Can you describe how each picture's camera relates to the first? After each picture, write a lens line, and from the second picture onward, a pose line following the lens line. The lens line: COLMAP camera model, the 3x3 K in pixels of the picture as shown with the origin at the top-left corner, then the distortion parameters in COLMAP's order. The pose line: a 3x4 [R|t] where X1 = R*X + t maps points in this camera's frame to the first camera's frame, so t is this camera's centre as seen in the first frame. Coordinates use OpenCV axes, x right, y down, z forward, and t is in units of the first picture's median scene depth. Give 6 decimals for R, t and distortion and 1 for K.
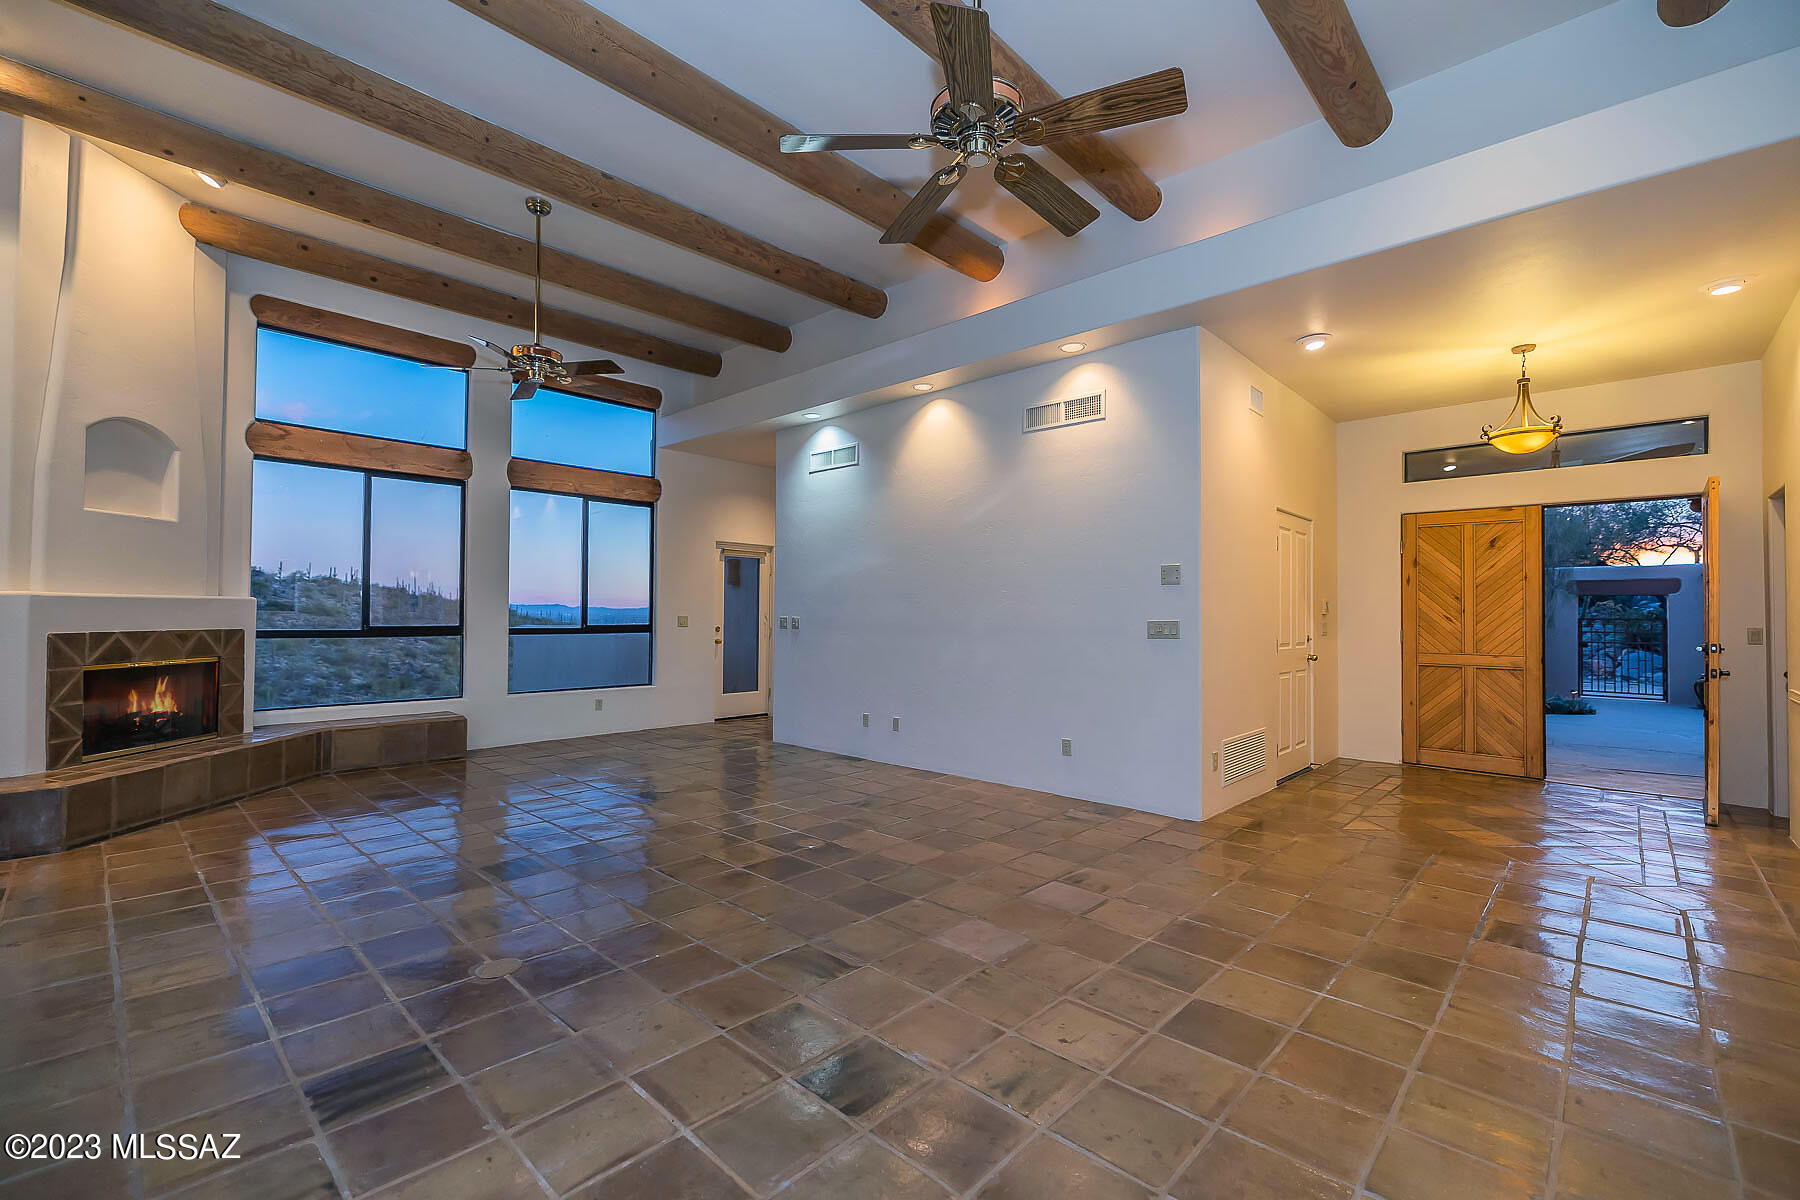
lens RADIAL K [[774.4, 0, 900.0], [0, 774.4, 600.0], [0, 0, 1]] dist [-0.028258, 0.000104]
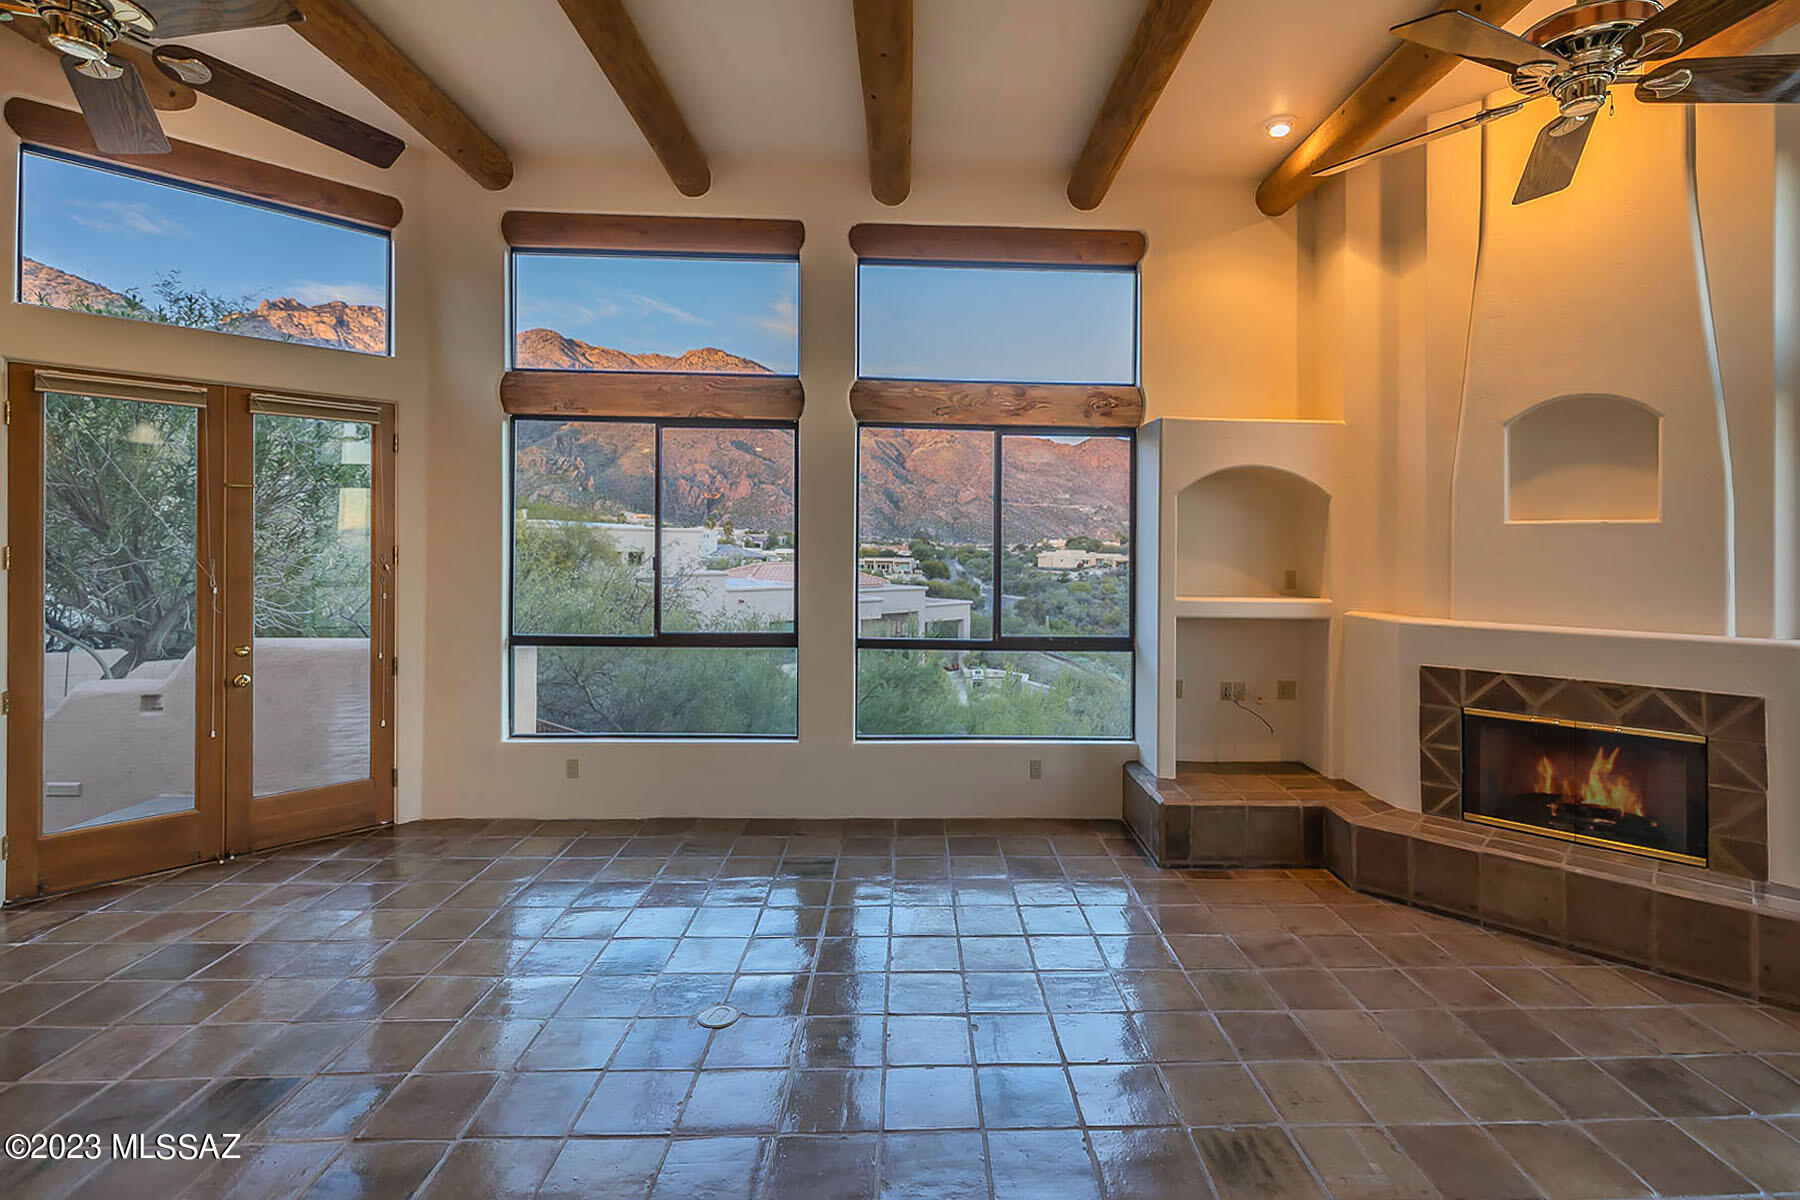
lens RADIAL K [[874.7, 0, 948.3], [0, 874.7, 530.5], [0, 0, 1]] dist [0.000300, 0.000243]
pose [[-0.700884, -0.034731, -0.712430, 0.057375], [-0.010577, 0.999210, -0.038306, -0.070407], [0.713197, -0.019313, -0.700697, 1.266481]]
